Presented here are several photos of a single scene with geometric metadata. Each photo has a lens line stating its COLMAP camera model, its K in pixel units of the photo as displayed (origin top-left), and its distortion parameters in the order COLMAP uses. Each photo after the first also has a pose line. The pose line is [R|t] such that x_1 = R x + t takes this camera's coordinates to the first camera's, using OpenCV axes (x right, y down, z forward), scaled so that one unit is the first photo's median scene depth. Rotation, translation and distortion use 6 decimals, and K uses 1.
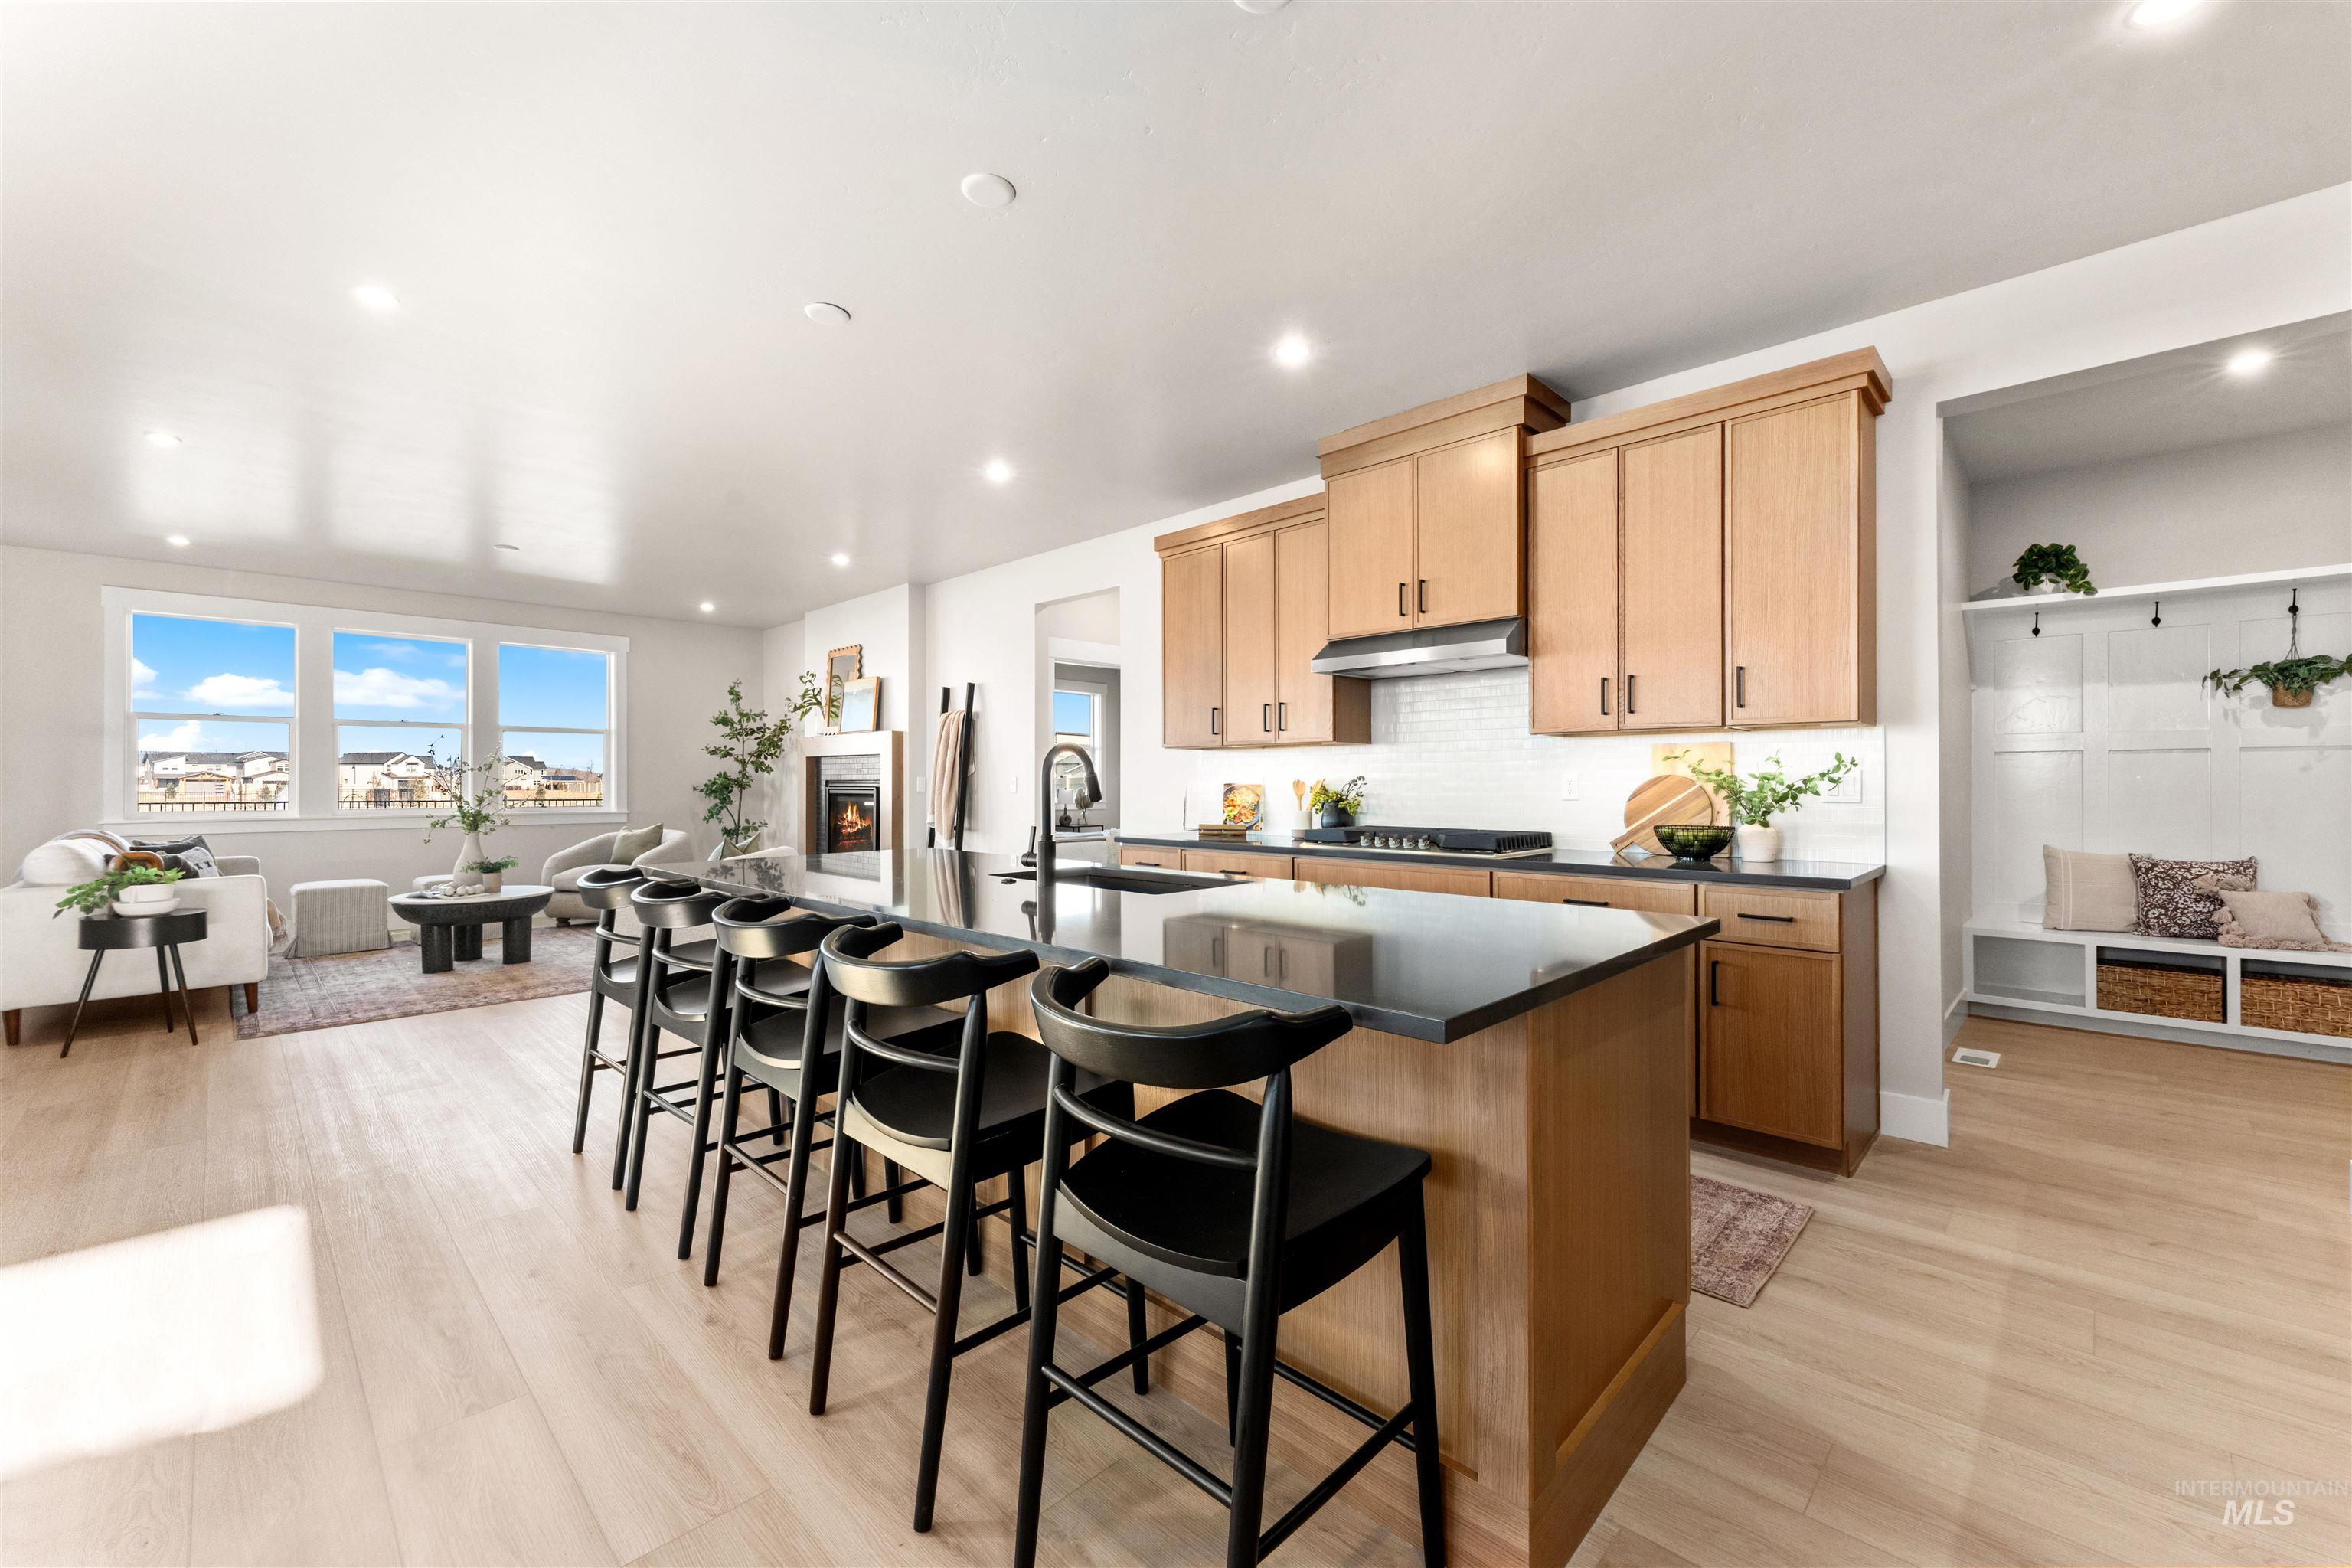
lens RADIAL K [[920.0, 0, 1176.4], [0, 920.0, 784.8], [0, 0, 1]] dist [-0.003358, -0.000300]
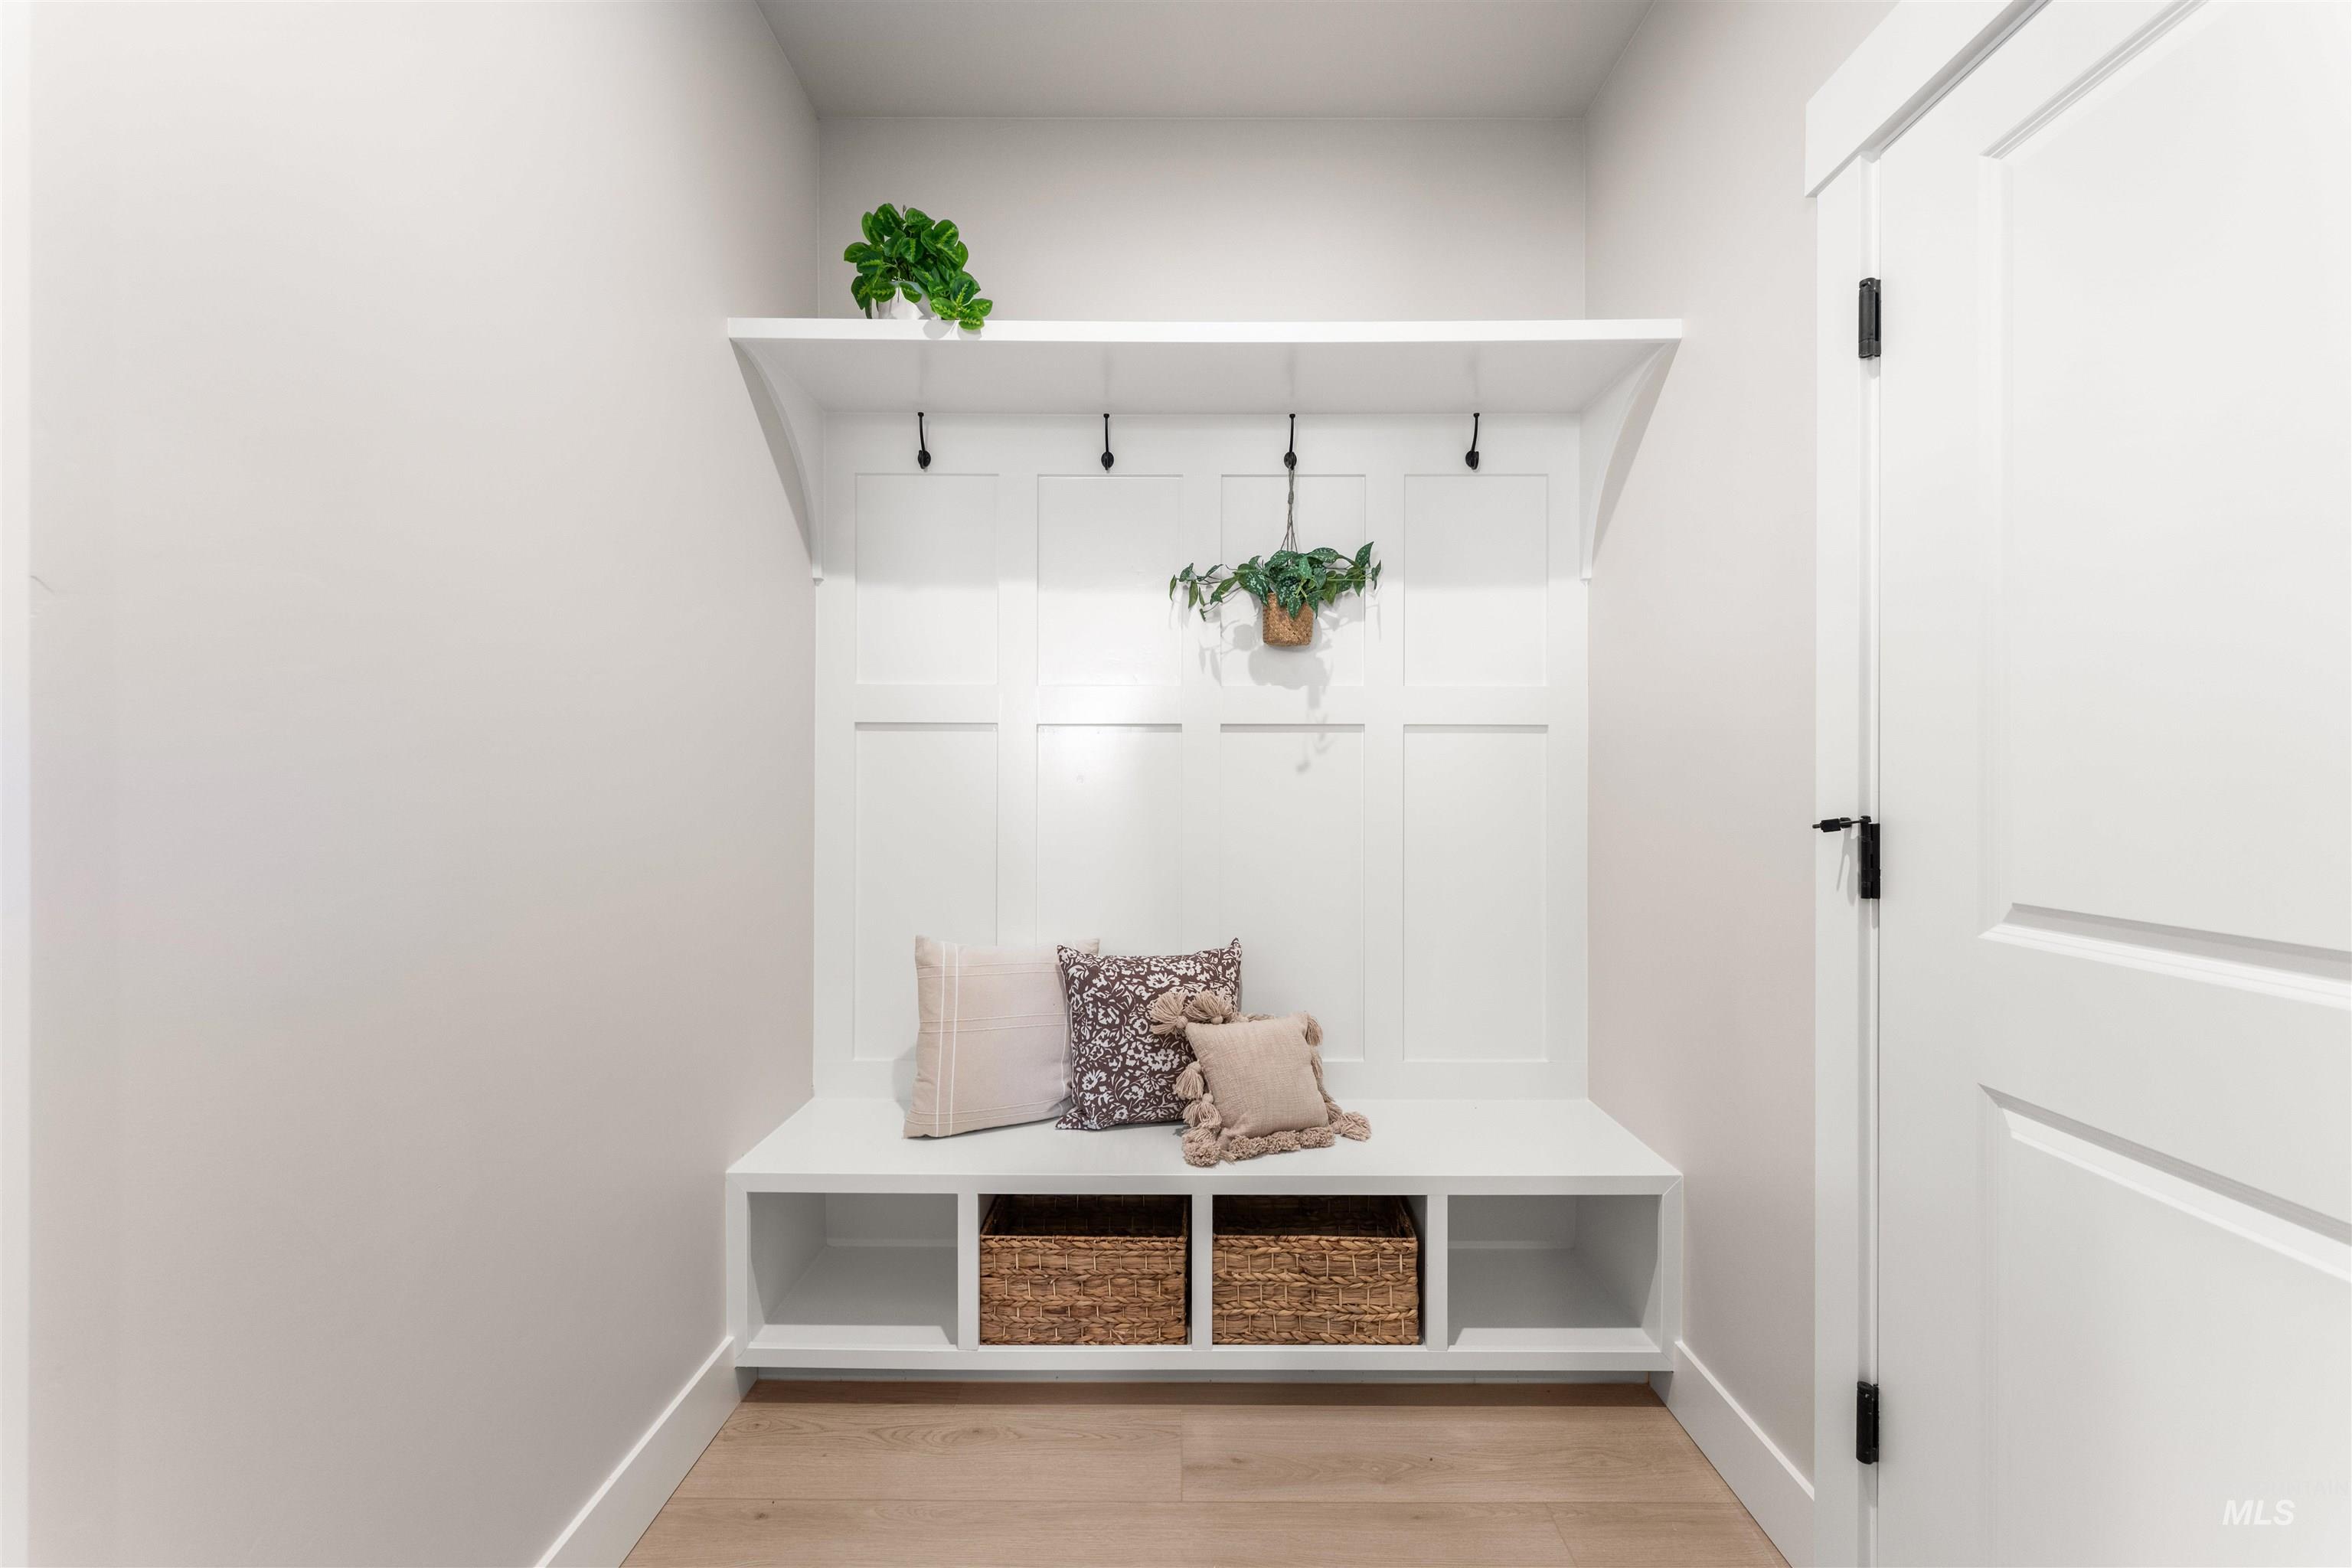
lens RADIAL K [[920.0, 0, 1173.4], [0, 920.0, 787.1], [0, 0, 1]] dist [-0.003358, -0.000300]
pose [[0.713840, 0.009968, 0.700238, 0.788411], [-0.004551, 0.999944, -0.009595, -0.000854], [-0.700294, 0.003663, 0.713845, 0.655966]]
